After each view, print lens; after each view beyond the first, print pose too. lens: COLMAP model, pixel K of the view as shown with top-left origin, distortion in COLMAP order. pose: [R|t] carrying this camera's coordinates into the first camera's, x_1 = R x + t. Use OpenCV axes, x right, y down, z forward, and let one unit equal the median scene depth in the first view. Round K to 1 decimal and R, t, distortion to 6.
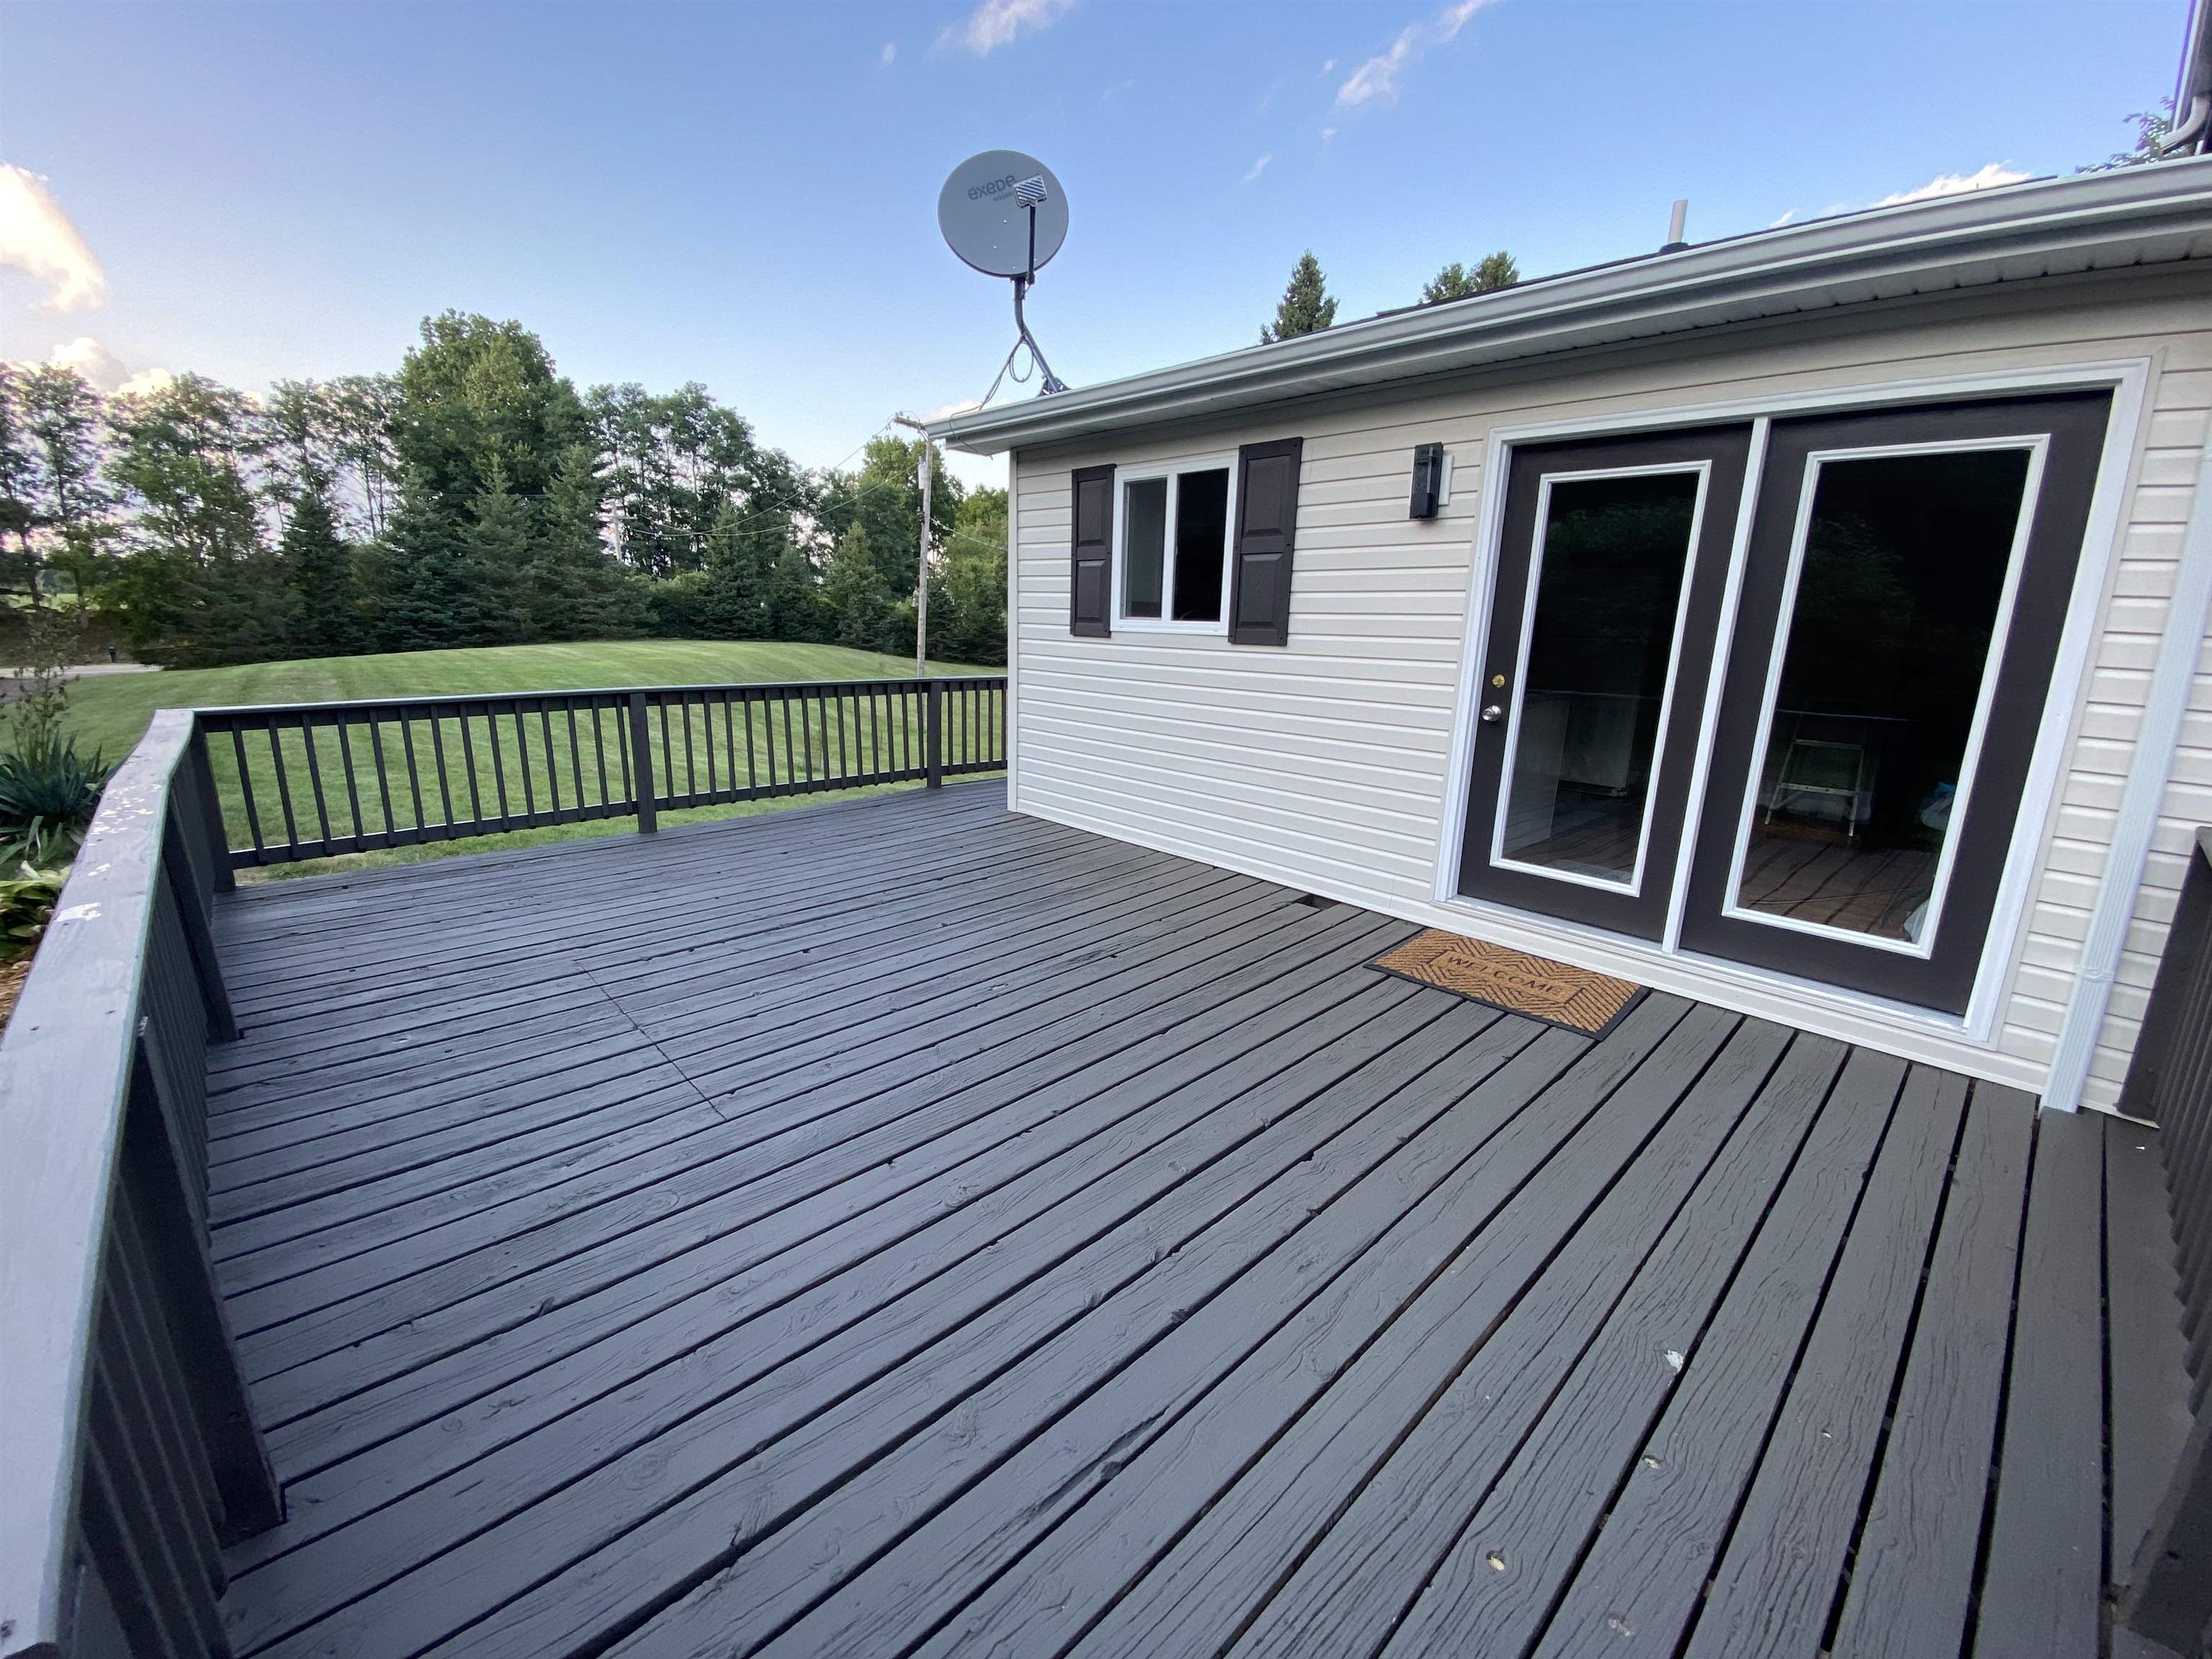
lens RADIAL K [[894.7, 0, 1098.3], [0, 894.7, 826.2], [0, 0, 1]] dist [0.001692, -0.014038]
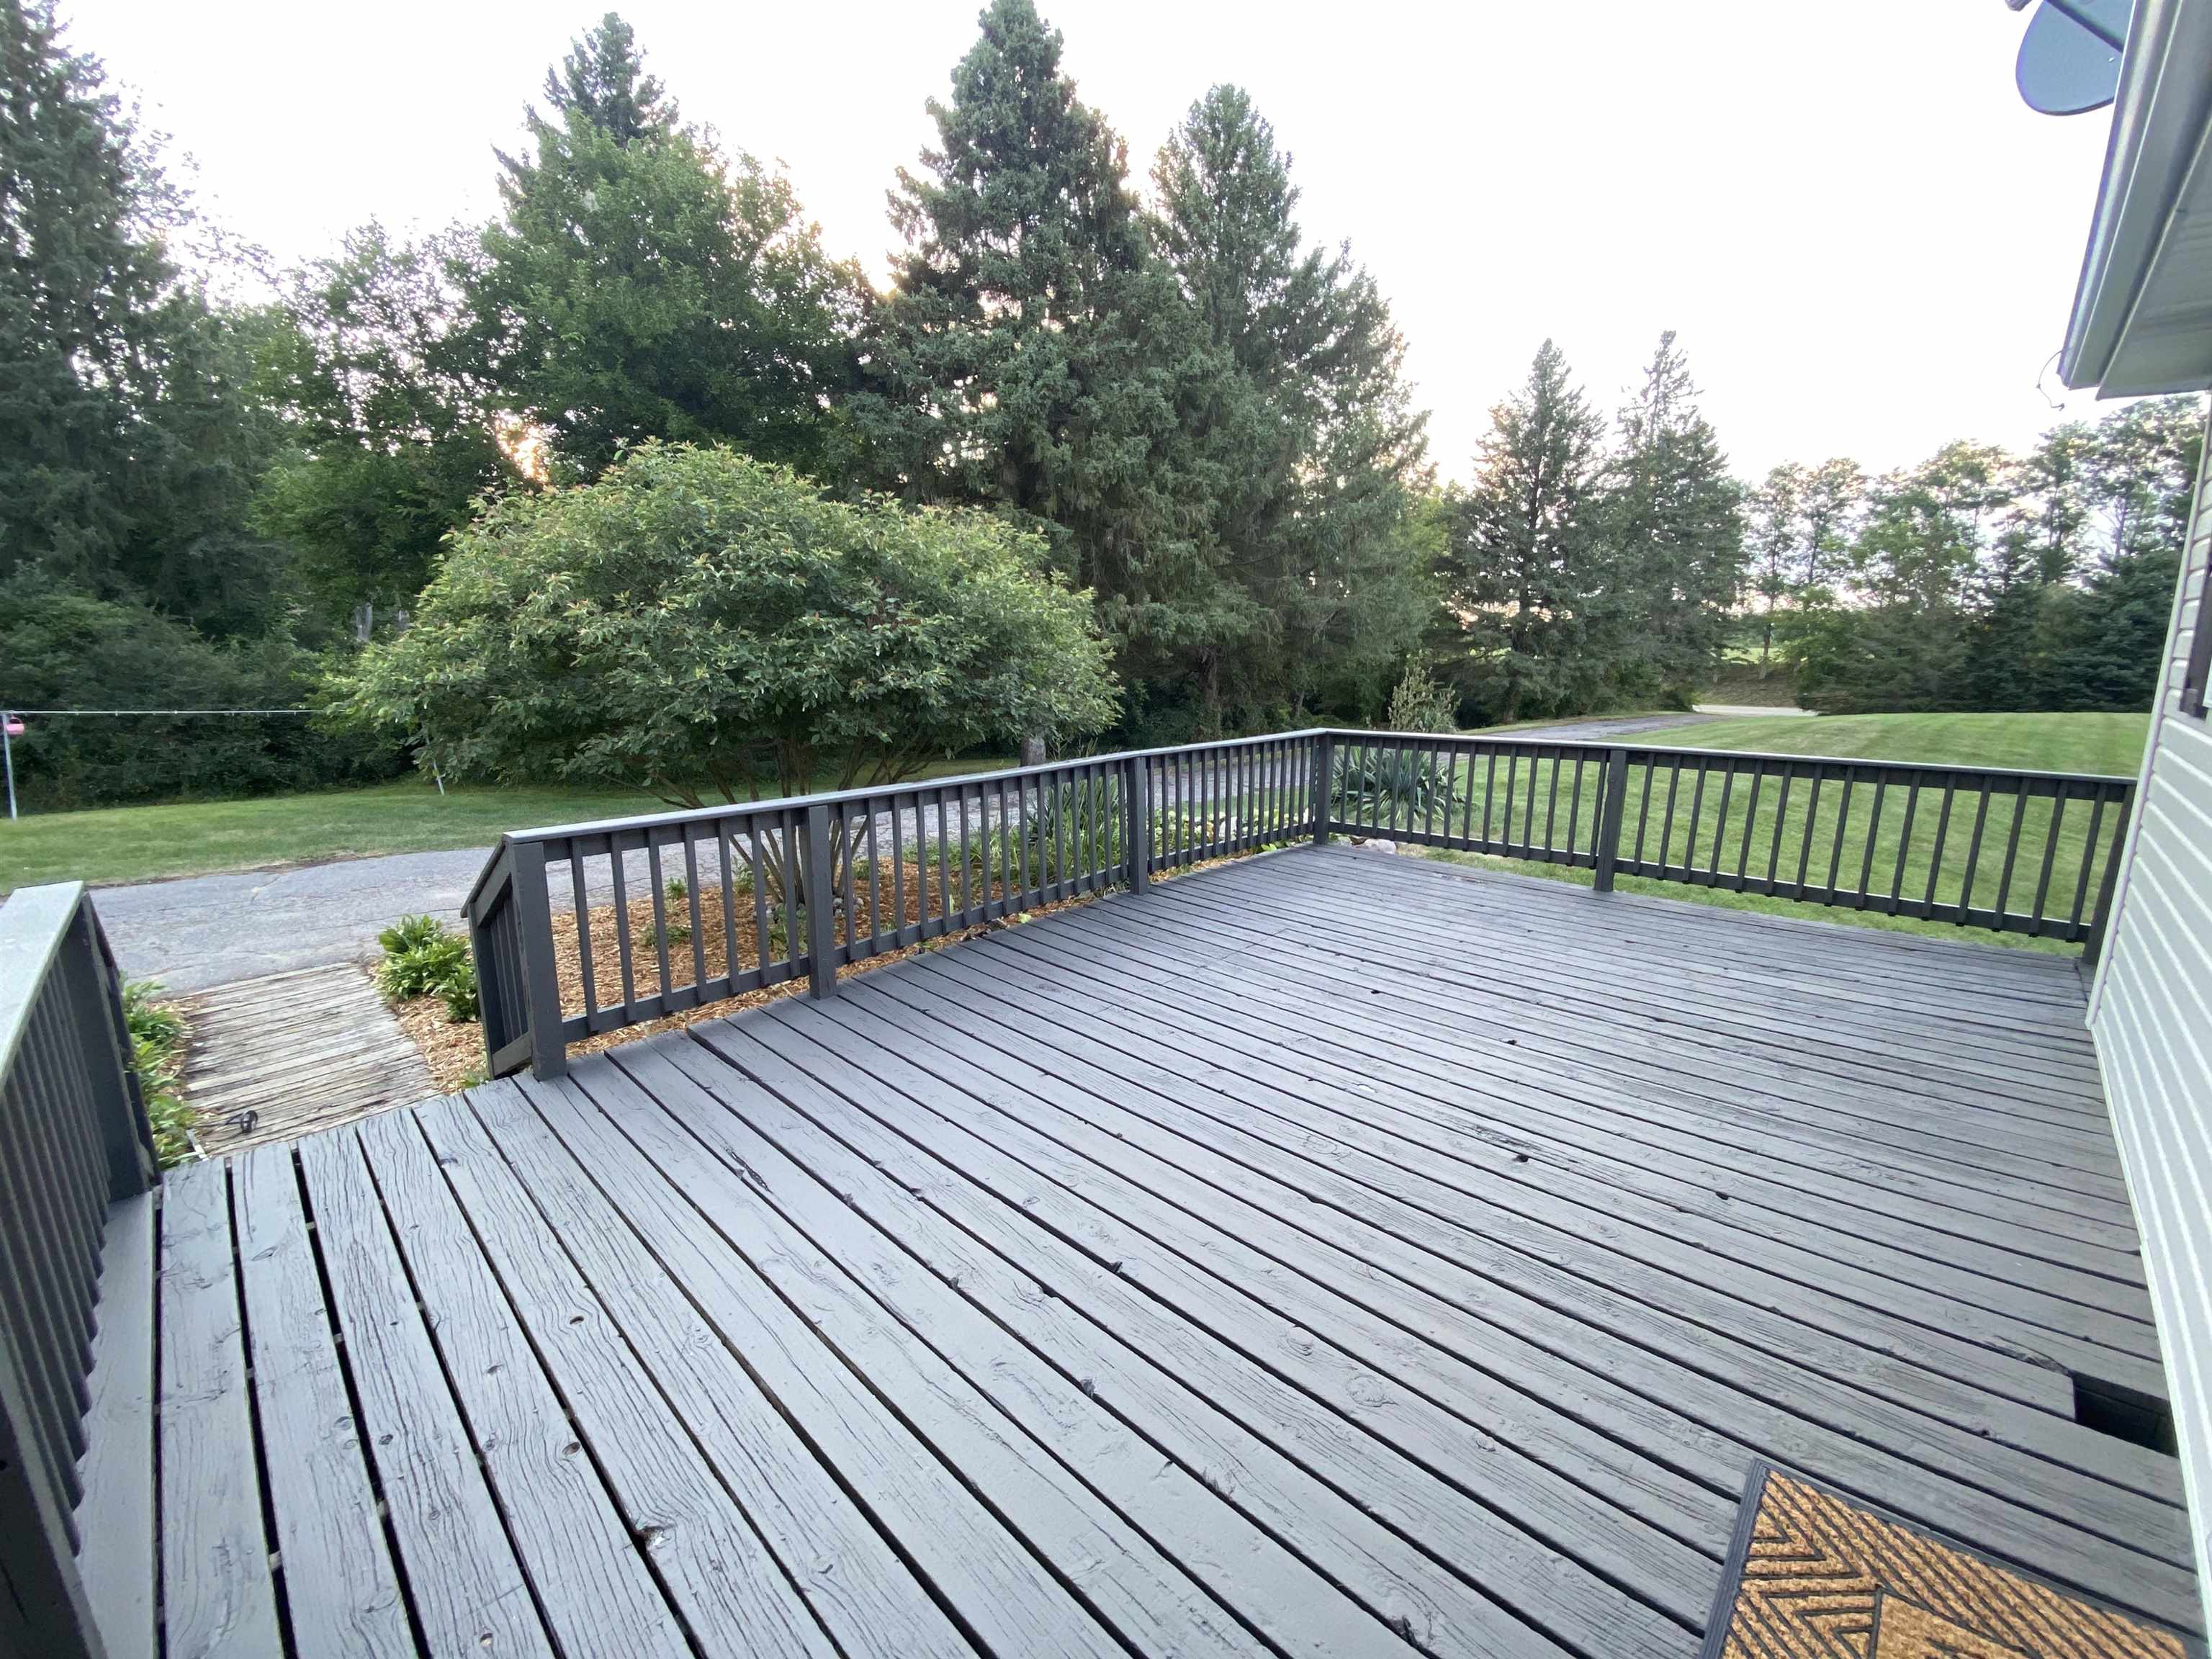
lens RADIAL K [[894.7, 0, 1098.3], [0, 894.7, 826.2], [0, 0, 1]] dist [0.001692, -0.014038]
pose [[0.019034, 0.170505, -0.985173, 0.485881], [-0.227132, 0.960326, 0.161817, -0.103733], [0.973678, 0.220684, 0.057006, 0.430388]]
